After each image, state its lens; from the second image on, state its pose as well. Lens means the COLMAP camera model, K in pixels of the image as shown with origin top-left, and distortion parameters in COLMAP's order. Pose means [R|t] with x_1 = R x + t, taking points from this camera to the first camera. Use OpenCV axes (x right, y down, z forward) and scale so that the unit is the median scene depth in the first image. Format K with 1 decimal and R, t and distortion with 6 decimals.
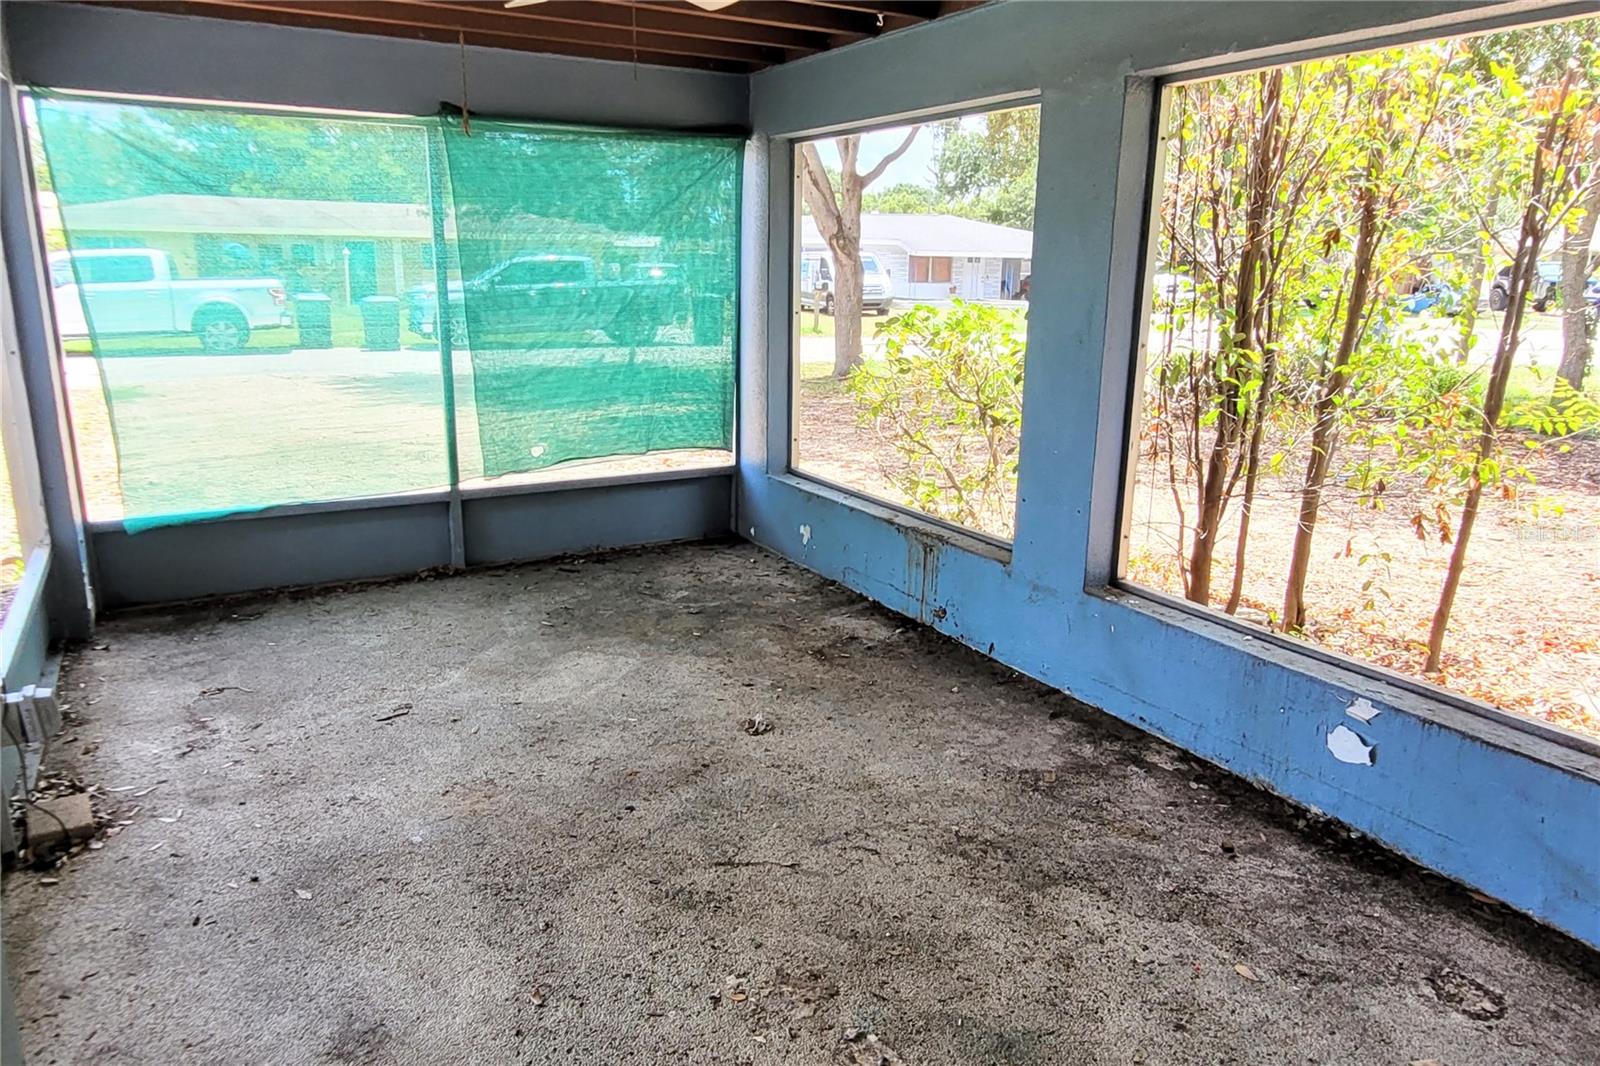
lens RADIAL K [[1098.8, 0, 802.5], [0, 1098.8, 528.7], [0, 0, 1]] dist [-0.000257, 0.005032]
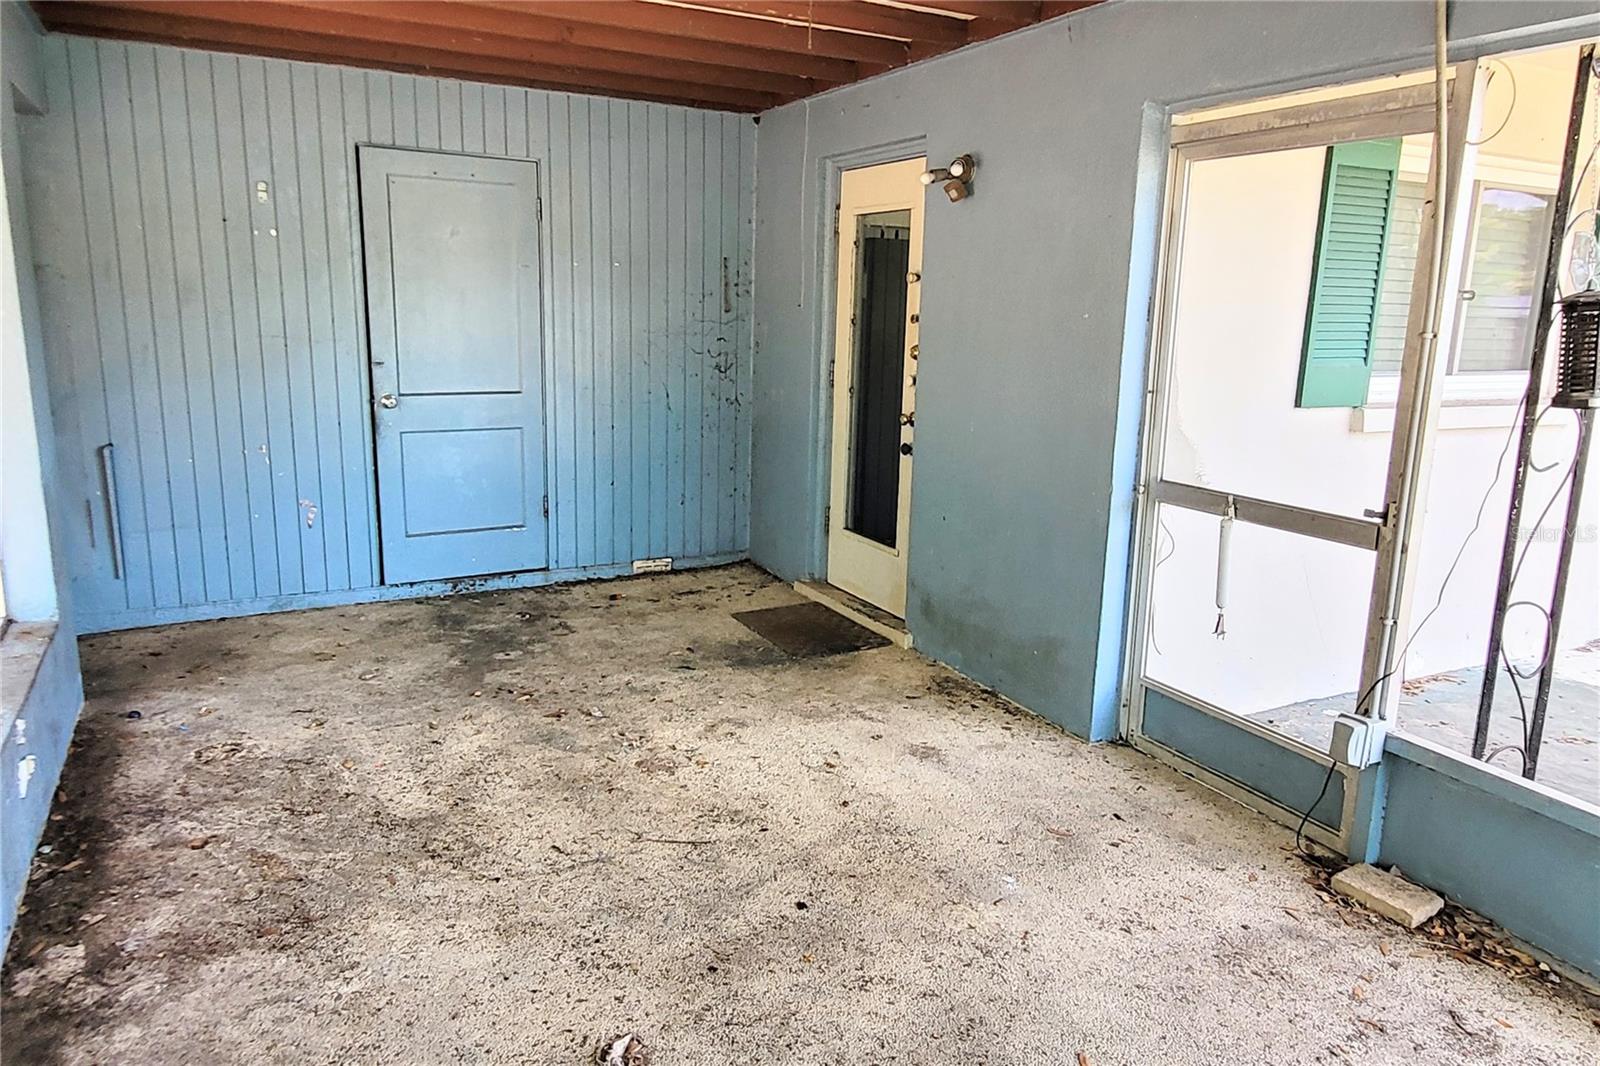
lens RADIAL K [[1098.8, 0, 802.5], [0, 1098.8, 528.7], [0, 0, 1]] dist [-0.000257, 0.005032]
pose [[-0.998351, -0.049005, 0.029881, -0.172261], [-0.031394, 0.902064, 0.430459, -0.404900], [-0.048049, 0.428811, -0.902116, 1.693472]]
